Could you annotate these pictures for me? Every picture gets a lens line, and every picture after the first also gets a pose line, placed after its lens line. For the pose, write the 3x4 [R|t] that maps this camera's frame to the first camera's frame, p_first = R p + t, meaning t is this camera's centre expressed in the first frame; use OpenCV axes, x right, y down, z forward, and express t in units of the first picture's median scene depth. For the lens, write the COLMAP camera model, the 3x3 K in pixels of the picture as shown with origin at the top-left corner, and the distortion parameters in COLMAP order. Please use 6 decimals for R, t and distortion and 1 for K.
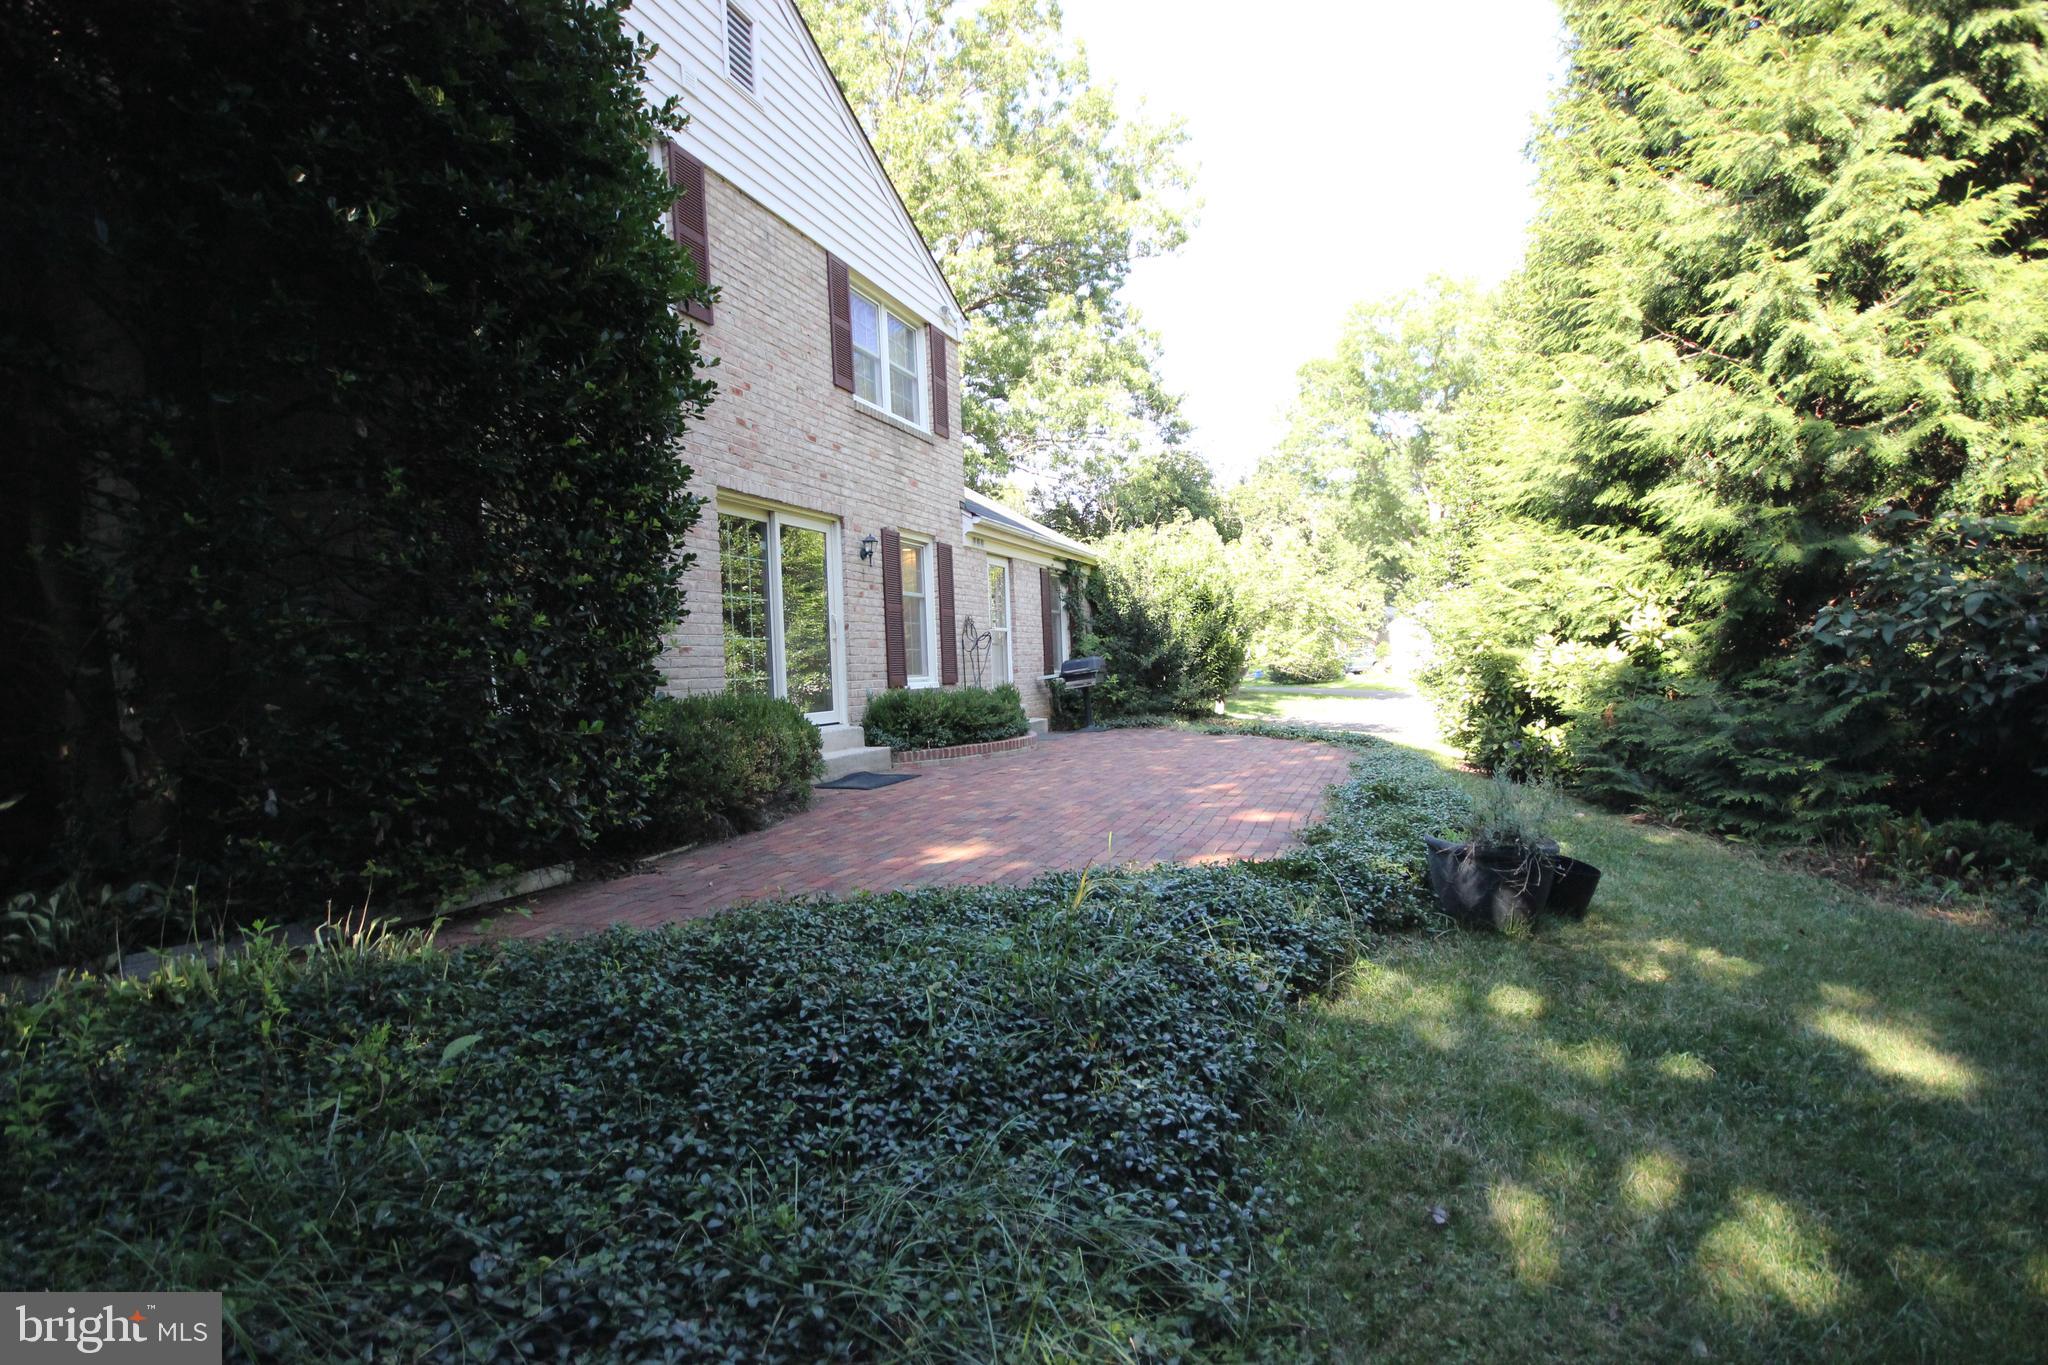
lens RADIAL K [[948.6, 0, 1028.6], [0, 948.6, 696.2], [0, 0, 1]] dist [-0.001224, 0.000474]
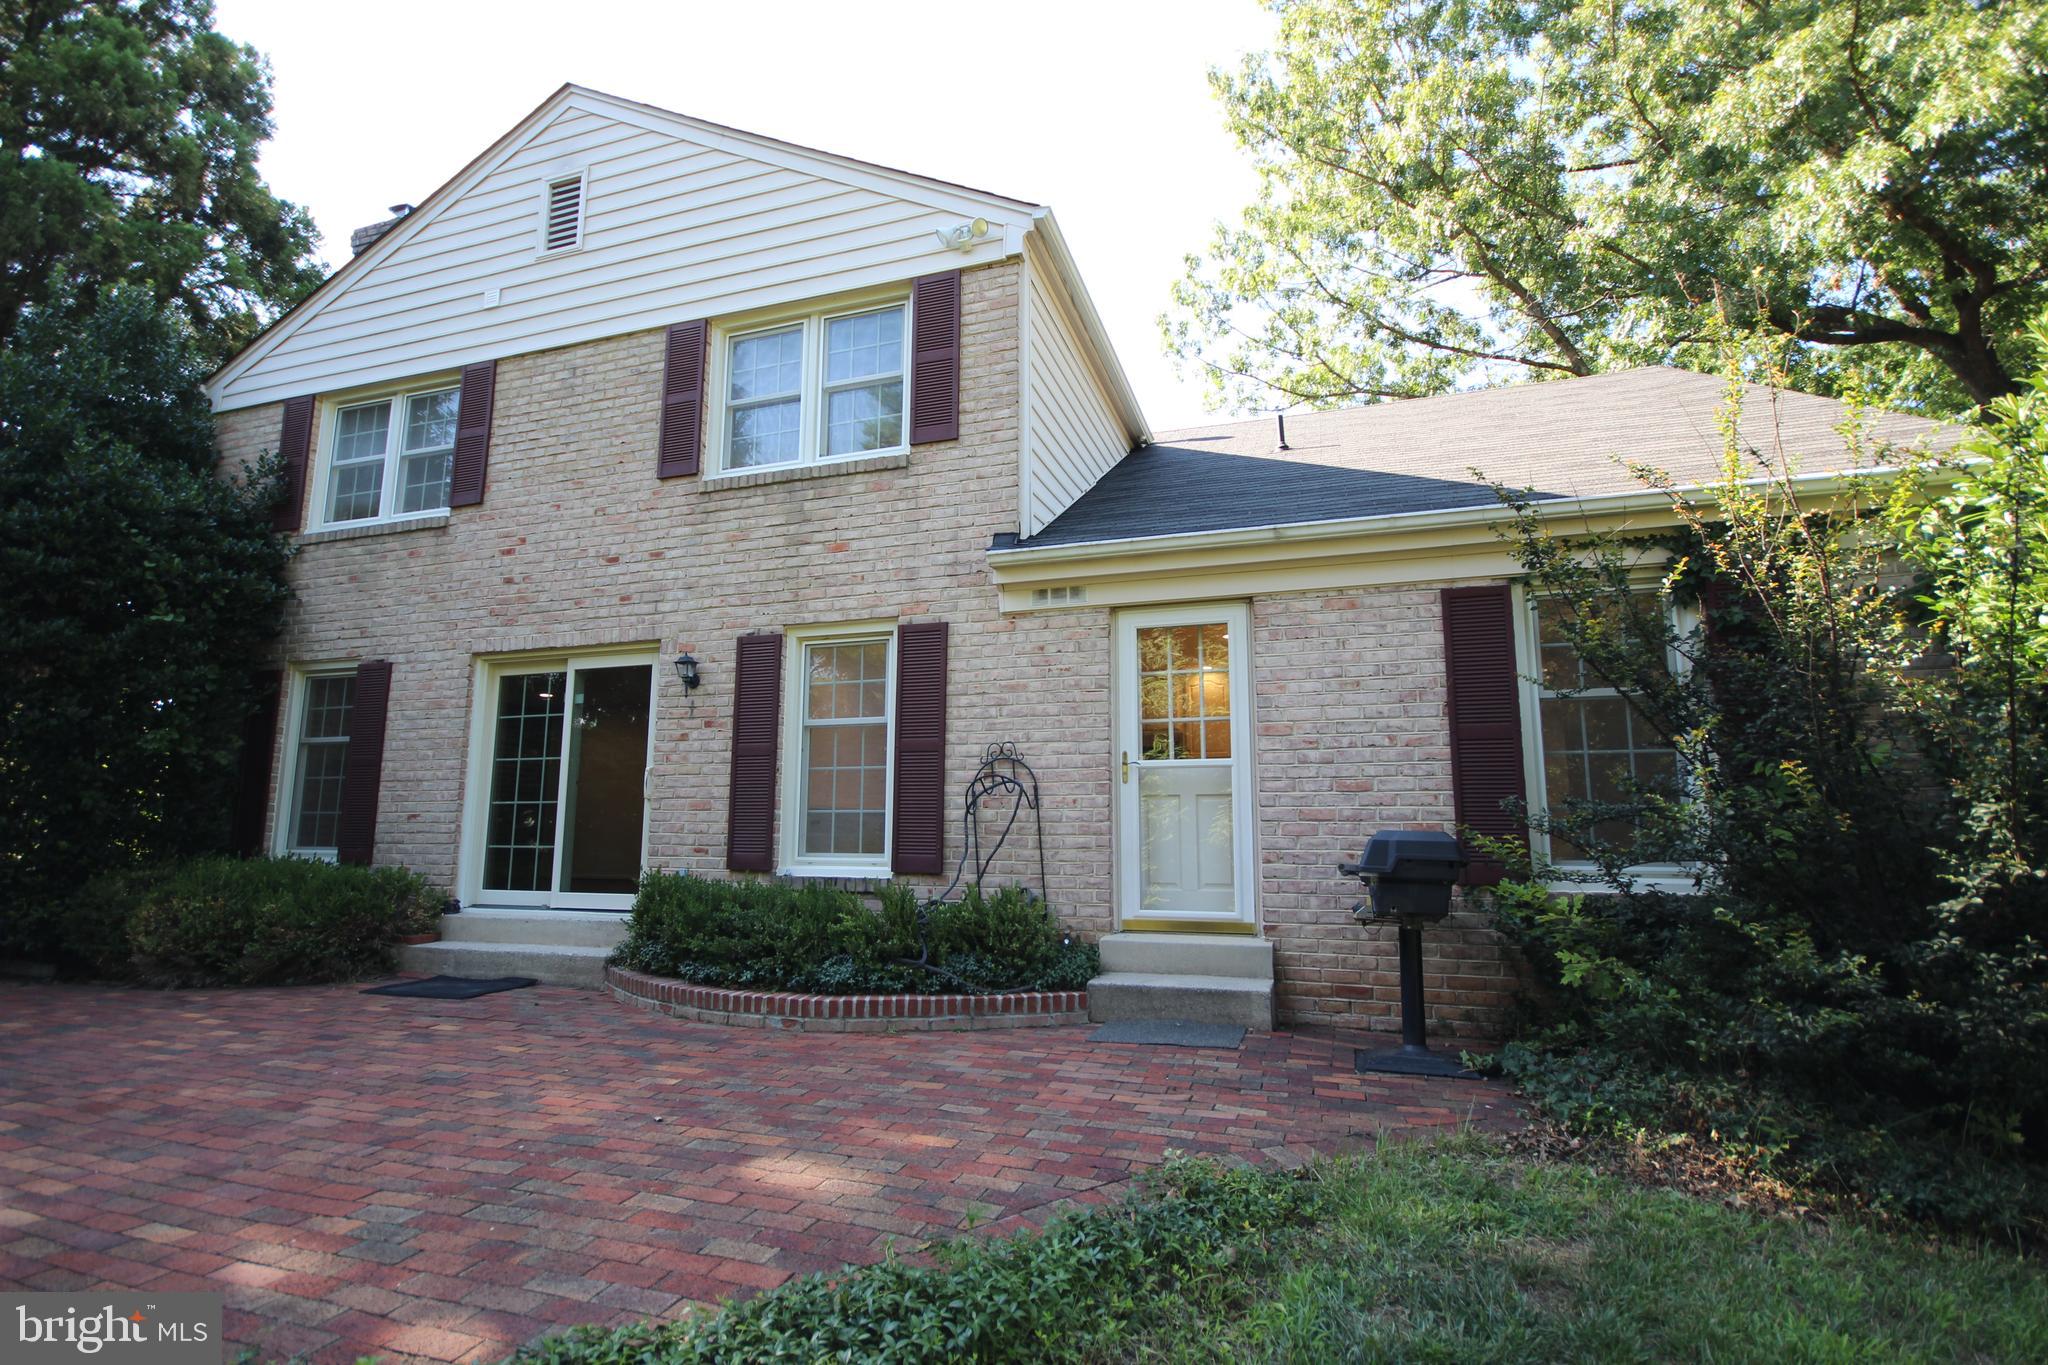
lens RADIAL K [[948.6, 0, 1028.6], [0, 948.6, 696.2], [0, 0, 1]] dist [-0.001224, 0.000474]
pose [[0.056891, -0.105645, -0.992775, 0.538836], [-0.034314, 0.993591, -0.107698, -0.066196], [0.997791, 0.040193, 0.052901, 1.172340]]
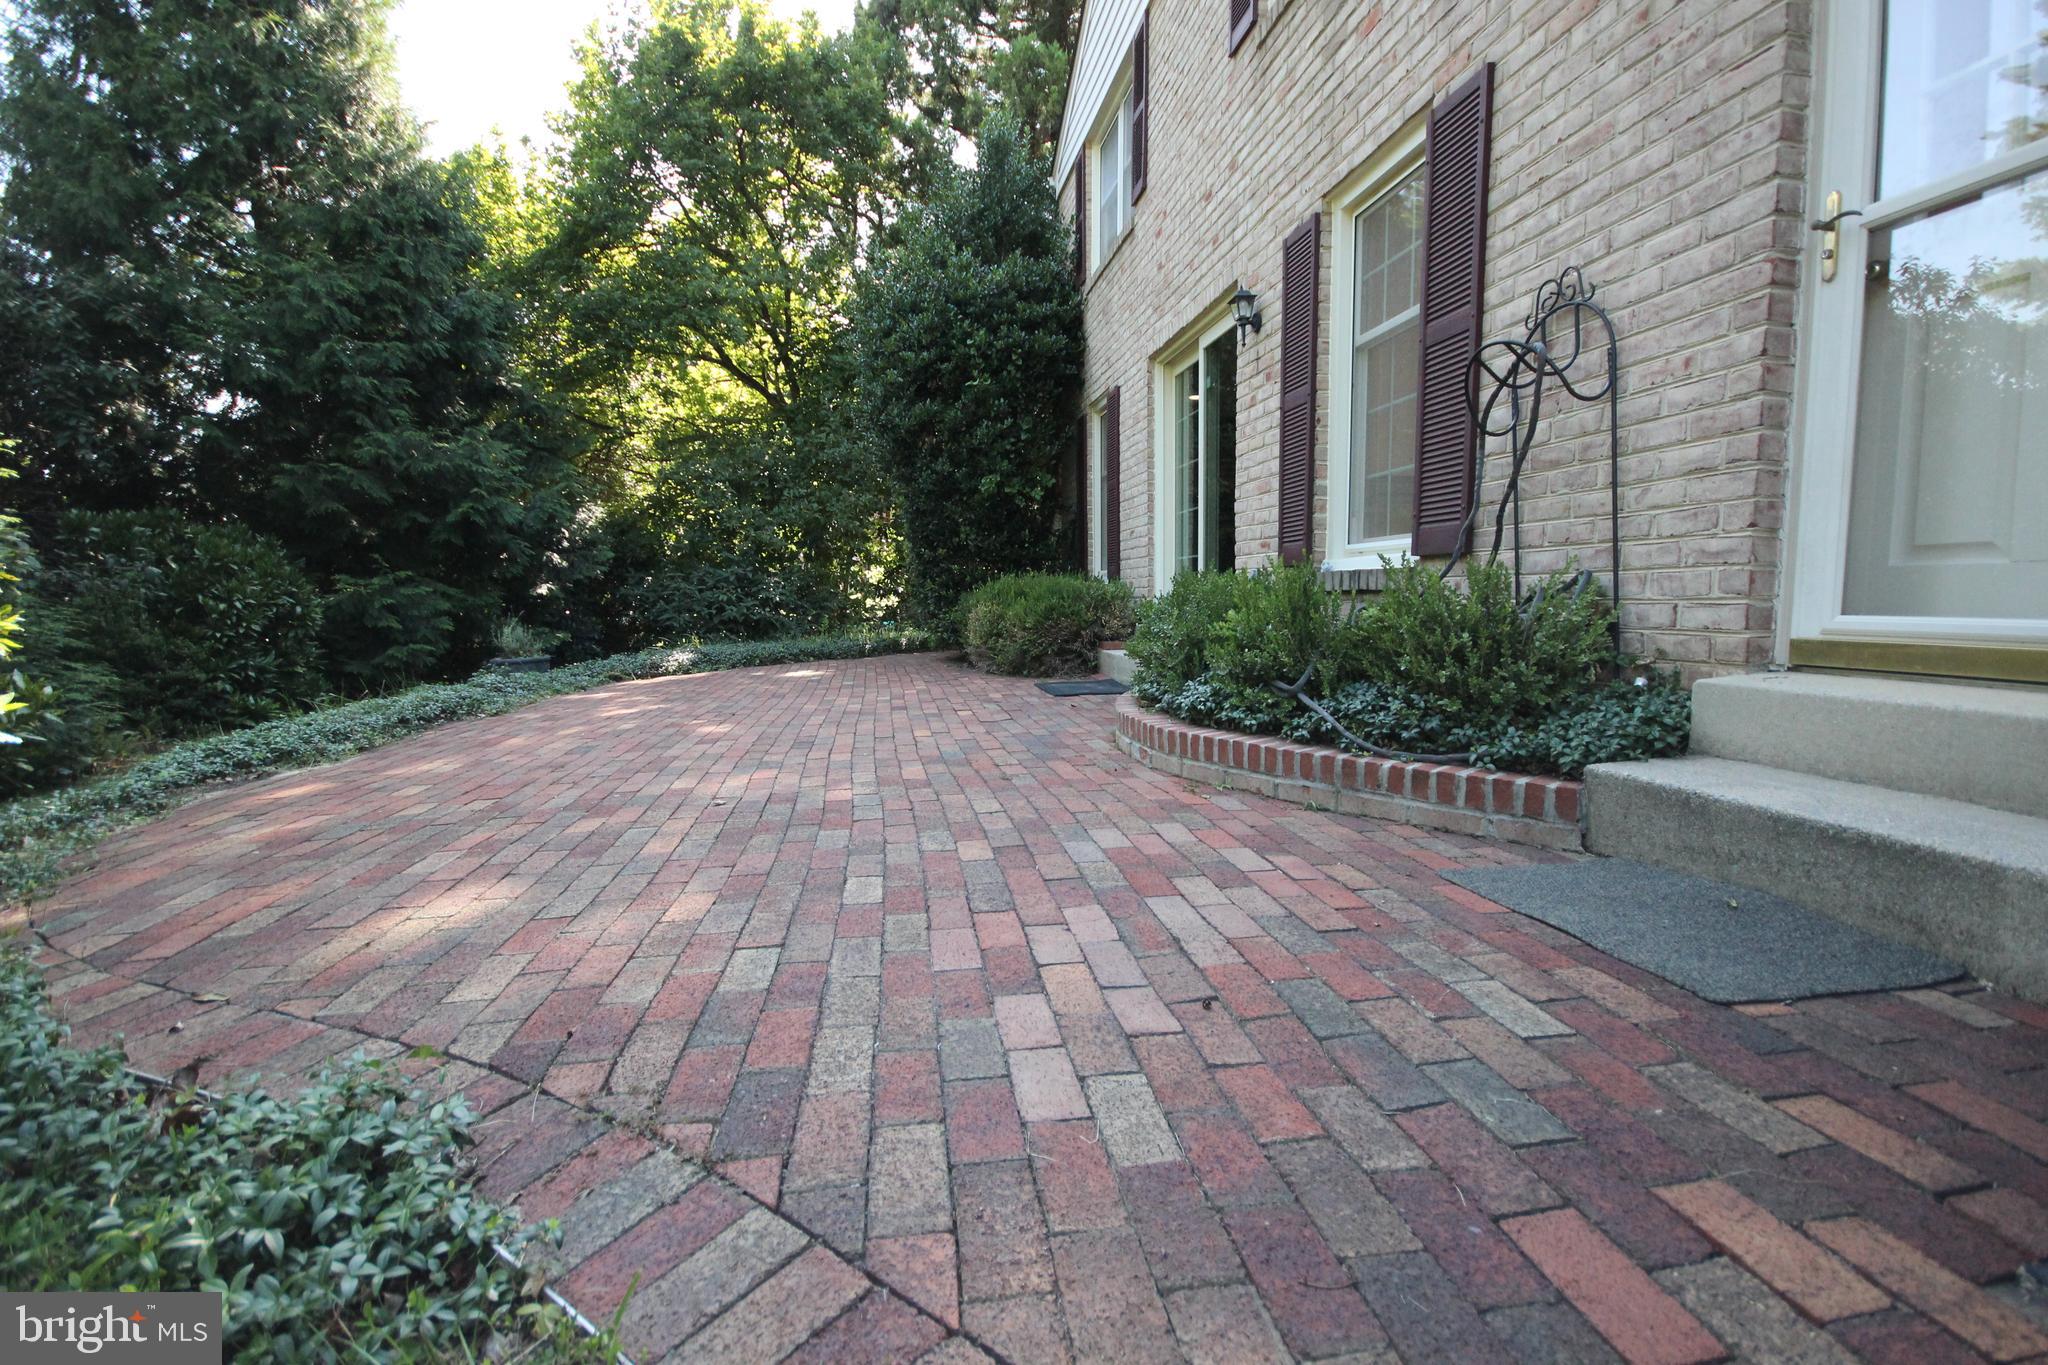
lens RADIAL K [[948.6, 0, 1028.6], [0, 948.6, 696.2], [0, 0, 1]] dist [-0.001224, 0.000474]
pose [[-0.864514, 0.103013, -0.491938, 0.226601], [0.032715, 0.988229, 0.149444, -0.021657], [0.501542, 0.113103, -0.857708, 1.373988]]
